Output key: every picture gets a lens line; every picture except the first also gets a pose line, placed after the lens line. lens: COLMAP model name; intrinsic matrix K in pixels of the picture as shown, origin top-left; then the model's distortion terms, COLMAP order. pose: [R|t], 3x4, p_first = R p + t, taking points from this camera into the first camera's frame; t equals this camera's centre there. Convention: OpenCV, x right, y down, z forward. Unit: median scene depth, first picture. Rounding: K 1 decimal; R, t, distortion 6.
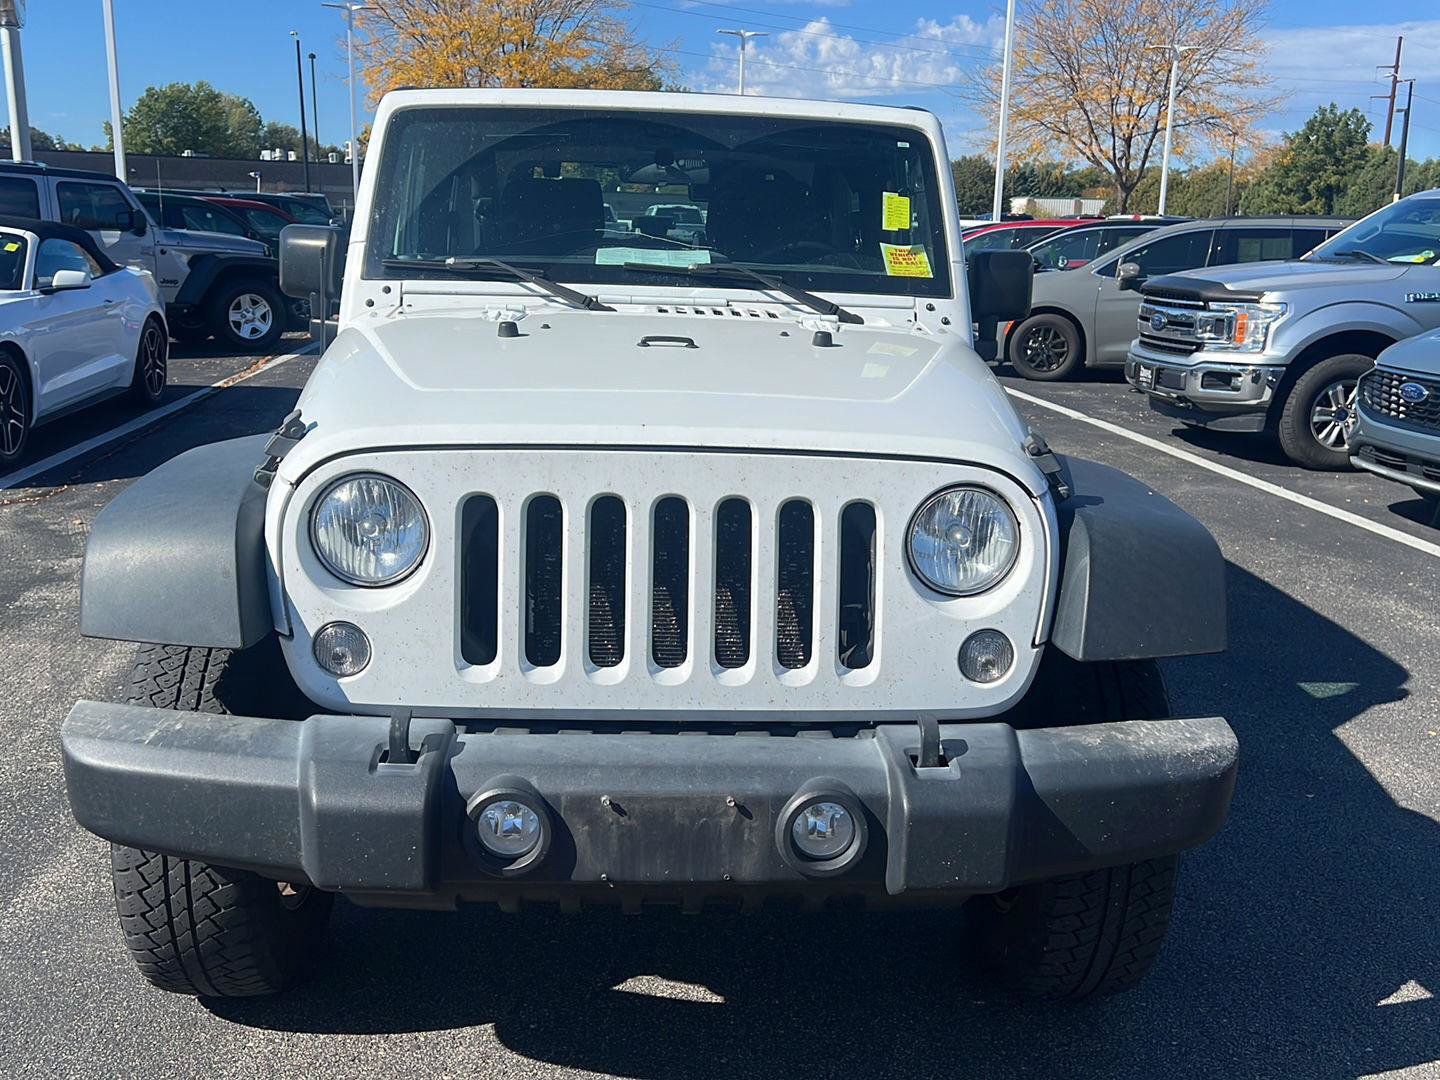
lens RADIAL K [[1390.7, 0, 719.0], [0, 1390.7, 535.6], [0, 0, 1]] dist [0.033340, 0.000000]
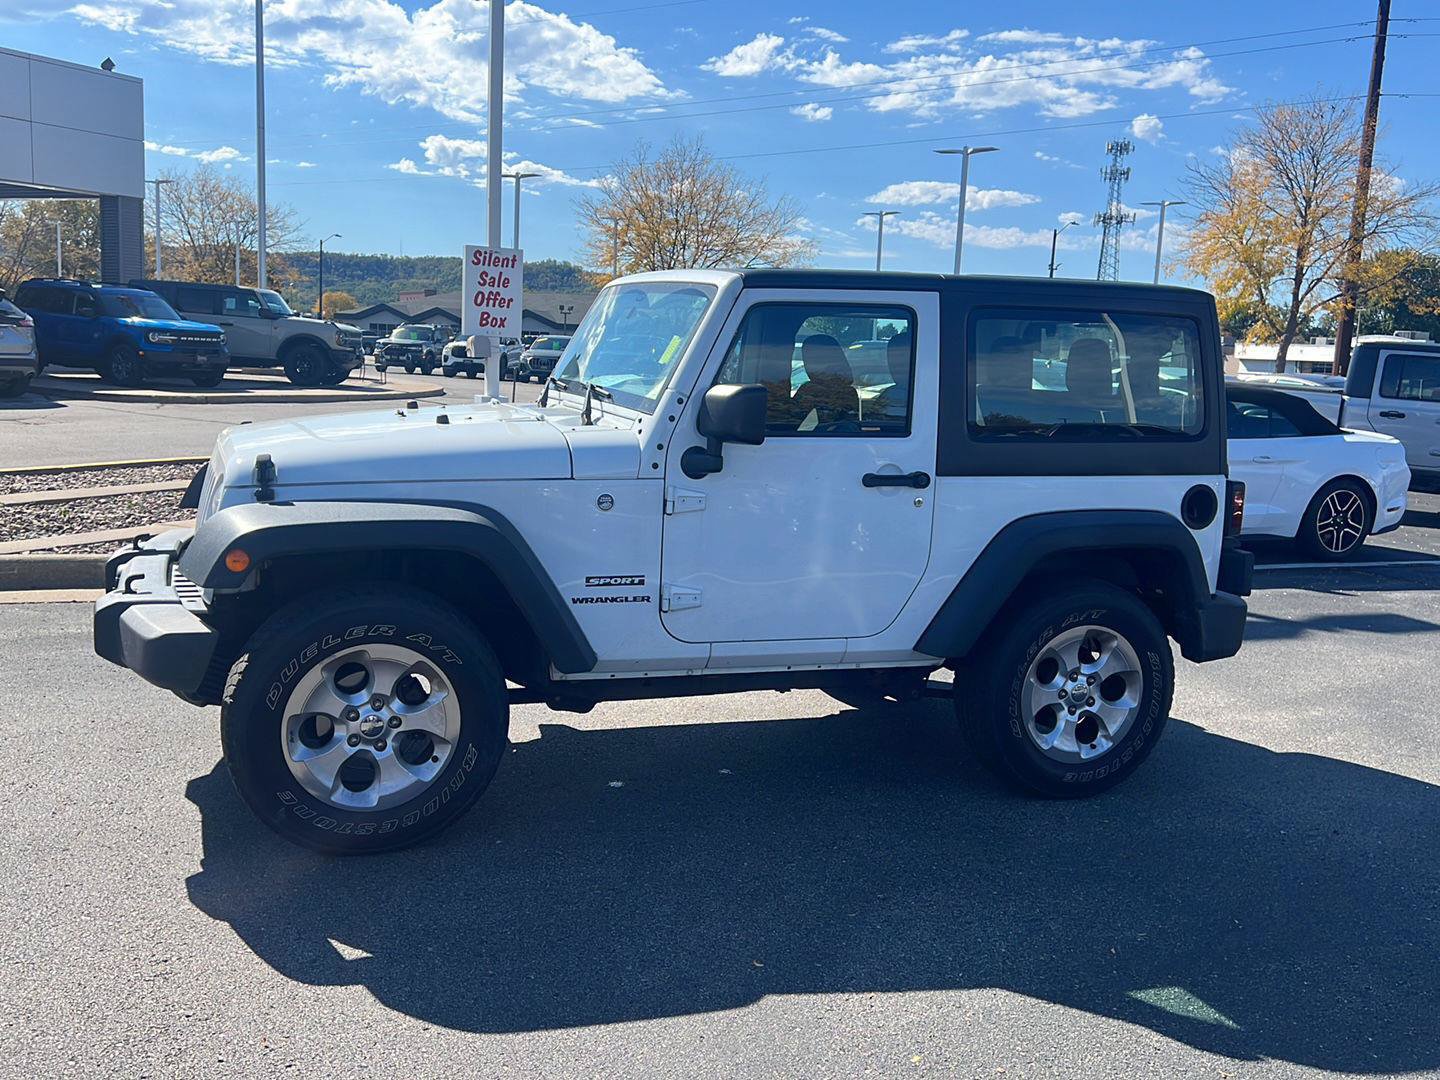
lens RADIAL K [[1390.7, 0, 717.8], [0, 1390.7, 540.6], [0, 0, 1]] dist [0.033340, 0.000000]
pose [[0.305720, 0.129423, -0.943284, 1.988006], [-0.250333, 0.966788, 0.051515, -0.198363], [0.918623, 0.220386, 0.327966, 0.940595]]
